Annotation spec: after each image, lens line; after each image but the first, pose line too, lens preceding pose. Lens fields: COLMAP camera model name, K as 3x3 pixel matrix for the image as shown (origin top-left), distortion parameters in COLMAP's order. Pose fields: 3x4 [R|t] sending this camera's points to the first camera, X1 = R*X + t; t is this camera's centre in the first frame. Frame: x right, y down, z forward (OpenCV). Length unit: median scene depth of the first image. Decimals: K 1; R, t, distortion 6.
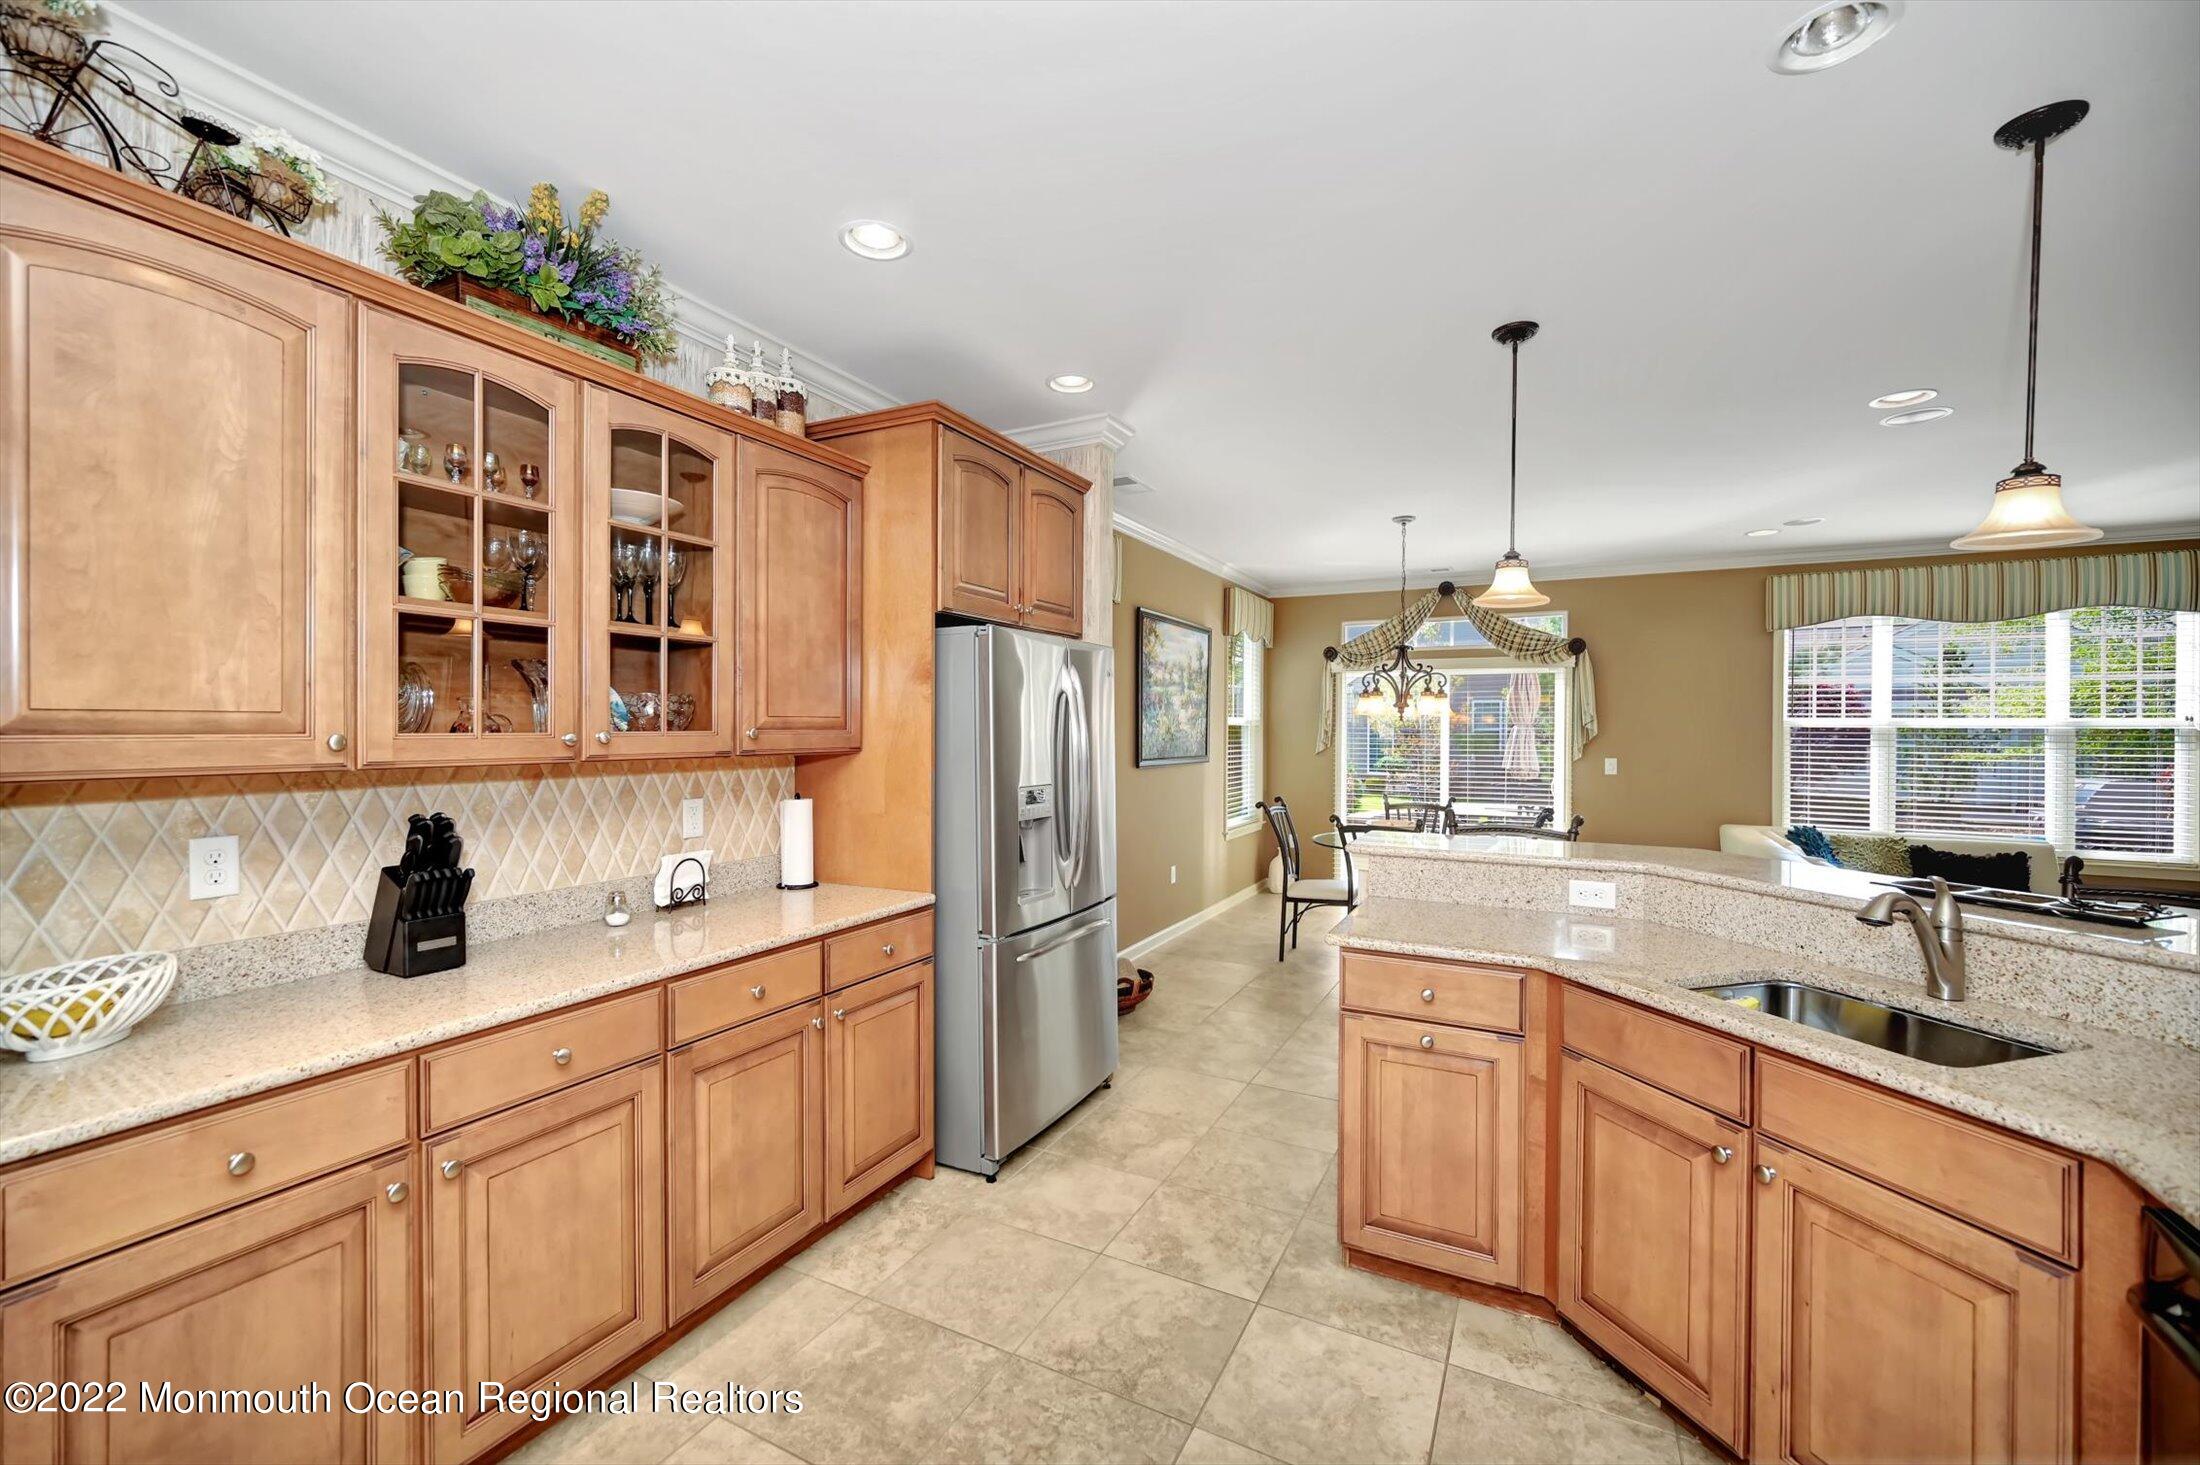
lens RADIAL K [[934.5, 0, 1100.0], [0, 934.5, 732.5], [0, 0, 1]] dist [-0.009374, -0.000338]
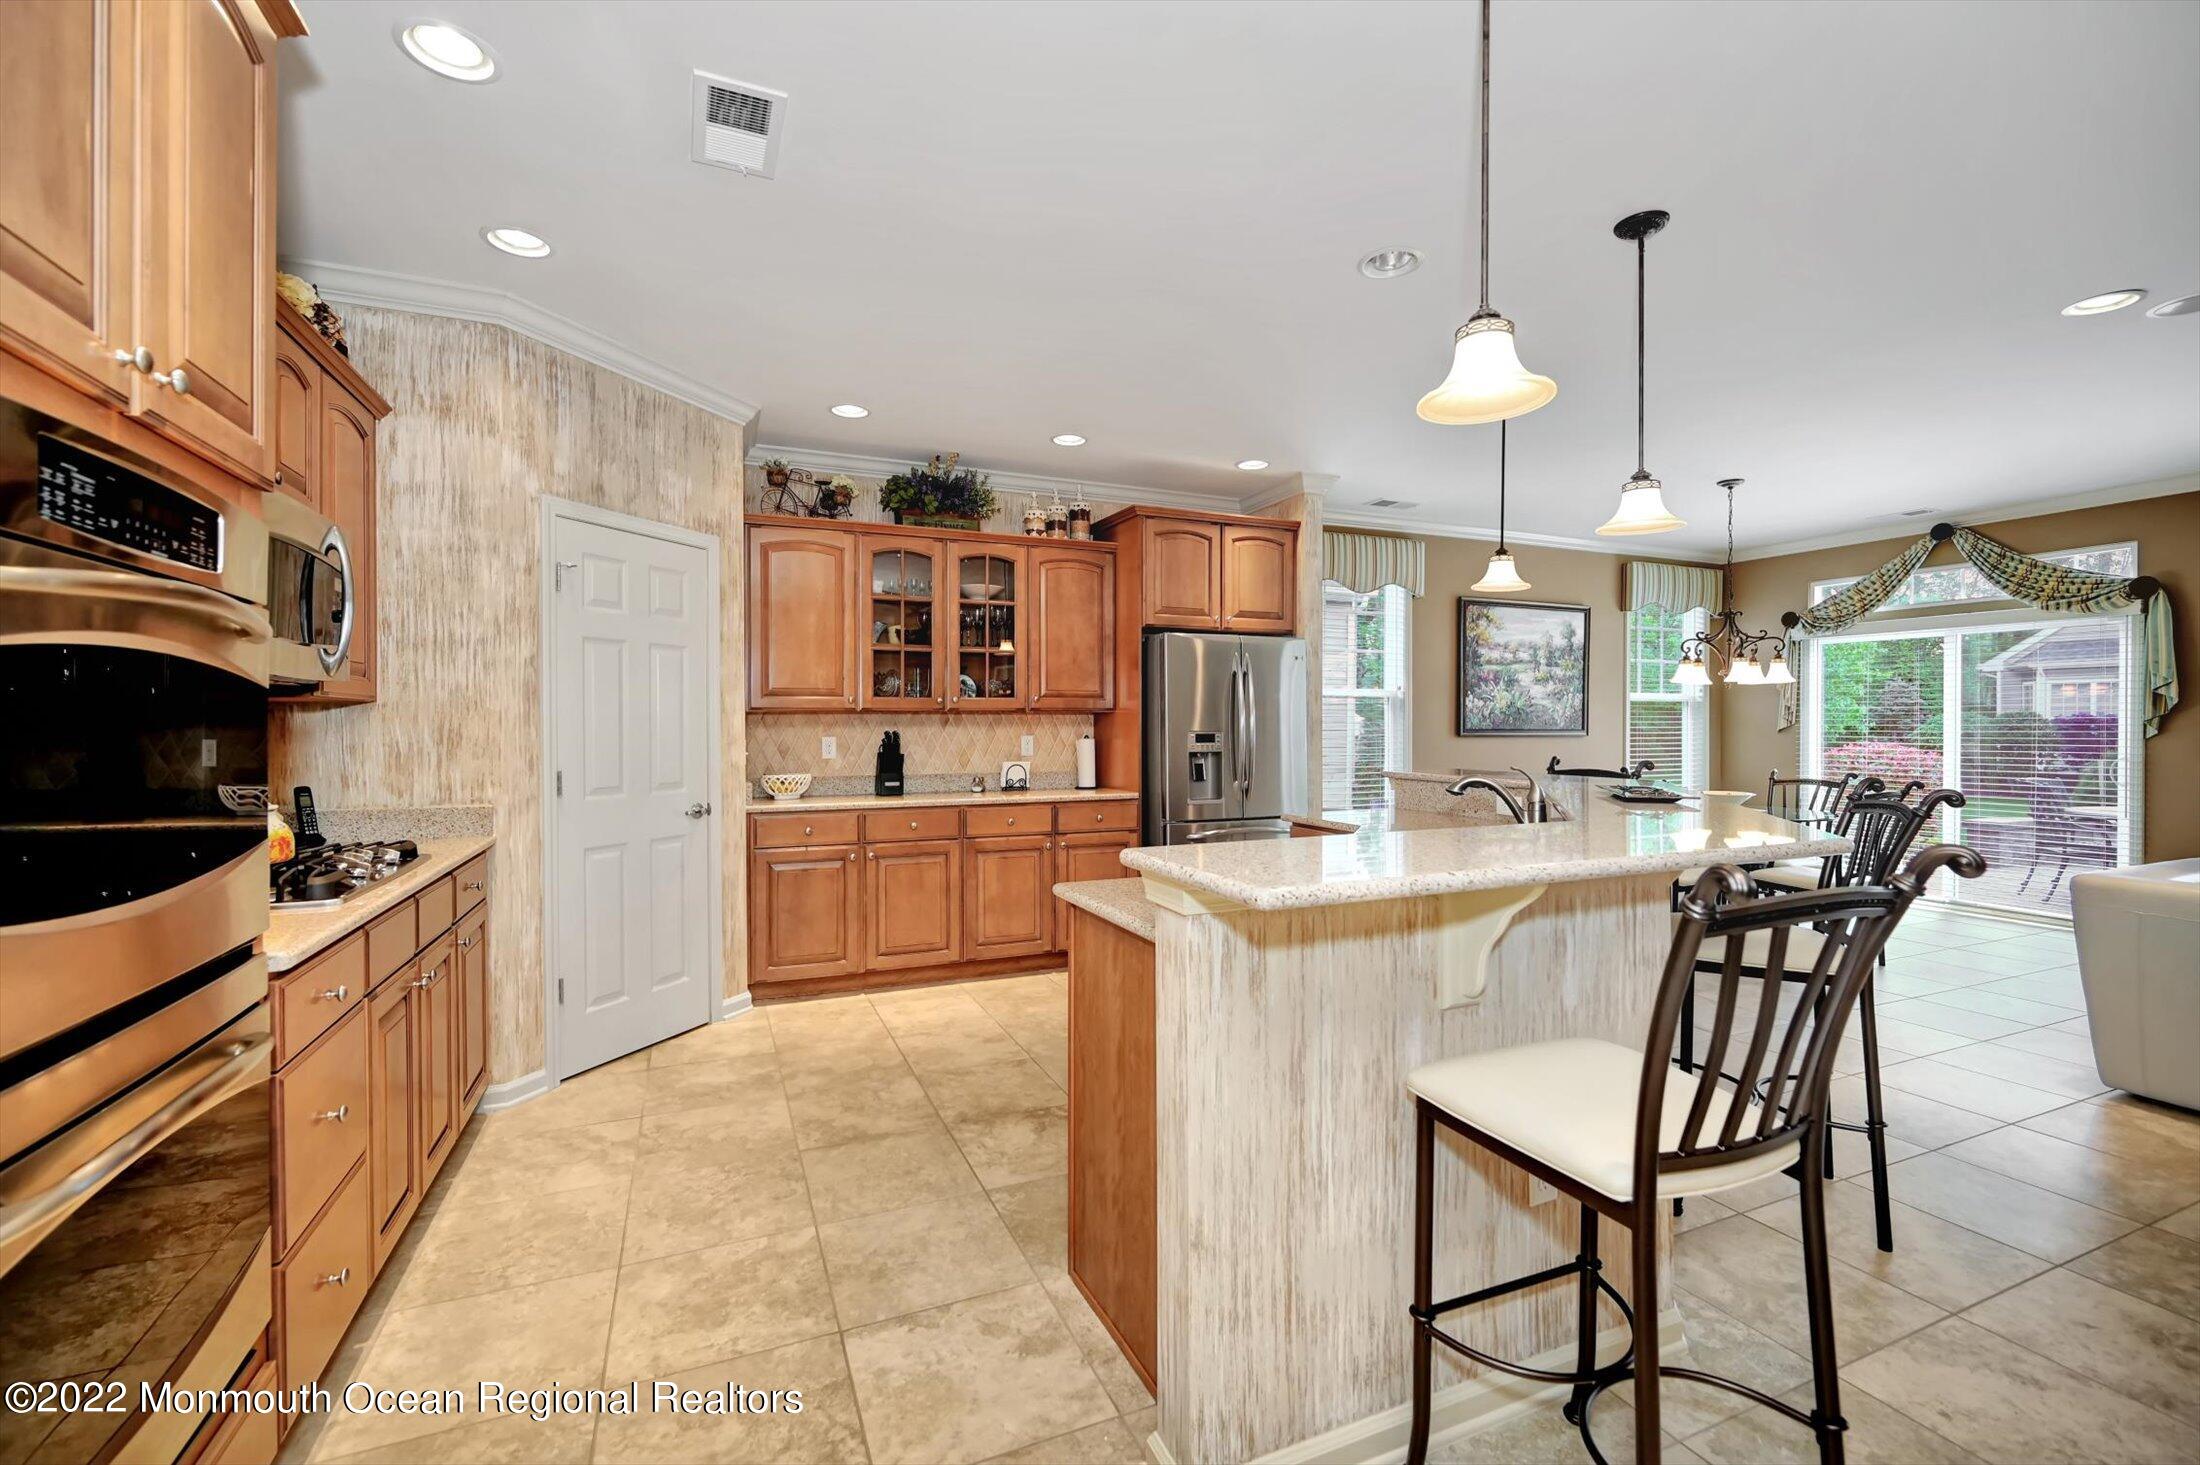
lens RADIAL K [[938.4, 0, 1046.1], [0, 938.4, 727.3], [0, 0, 1]] dist [-0.001083, -0.000087]
pose [[0.746990, -0.000487, -0.664835, 0.876953], [-0.000836, 0.999998, -0.001672, 0.058748], [0.664835, 0.001805, 0.746988, -0.412902]]
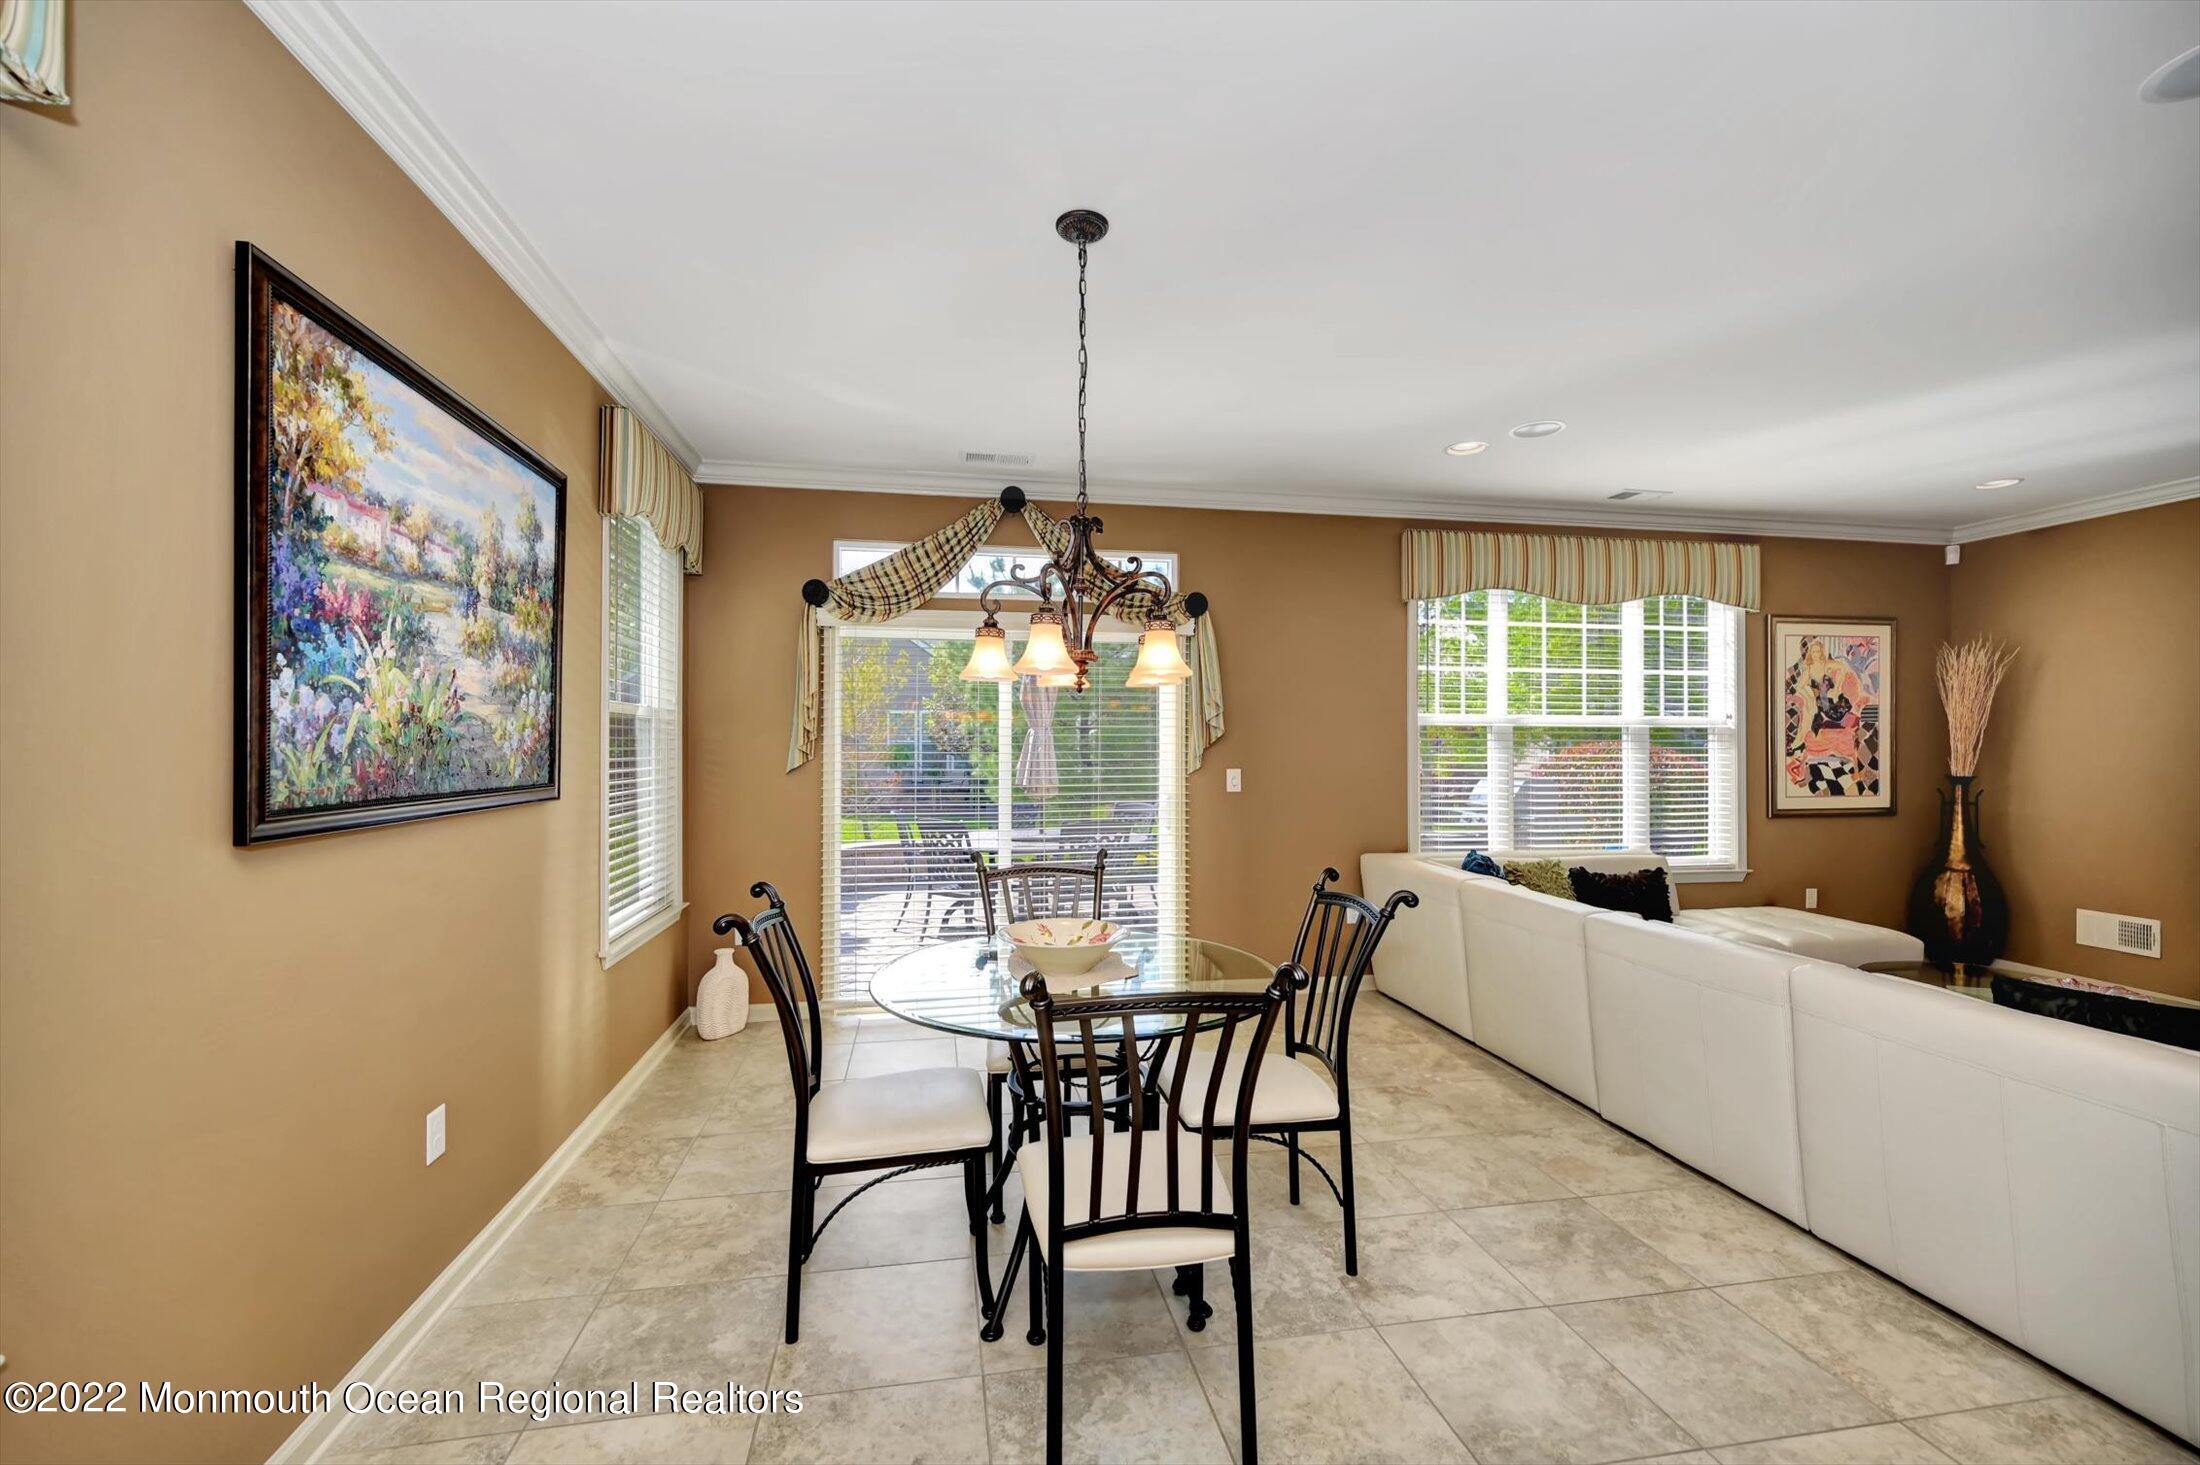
lens RADIAL K [[892.6, 0, 1104.1], [0, 892.6, 738.5], [0, 0, 1]] dist [0.000502, -0.000210]
pose [[0.794096, -0.000841, 0.607791, 0.166846], [0.006827, 0.999948, -0.007535, 0.022782], [-0.607754, 0.010133, 0.794061, 1.326392]]
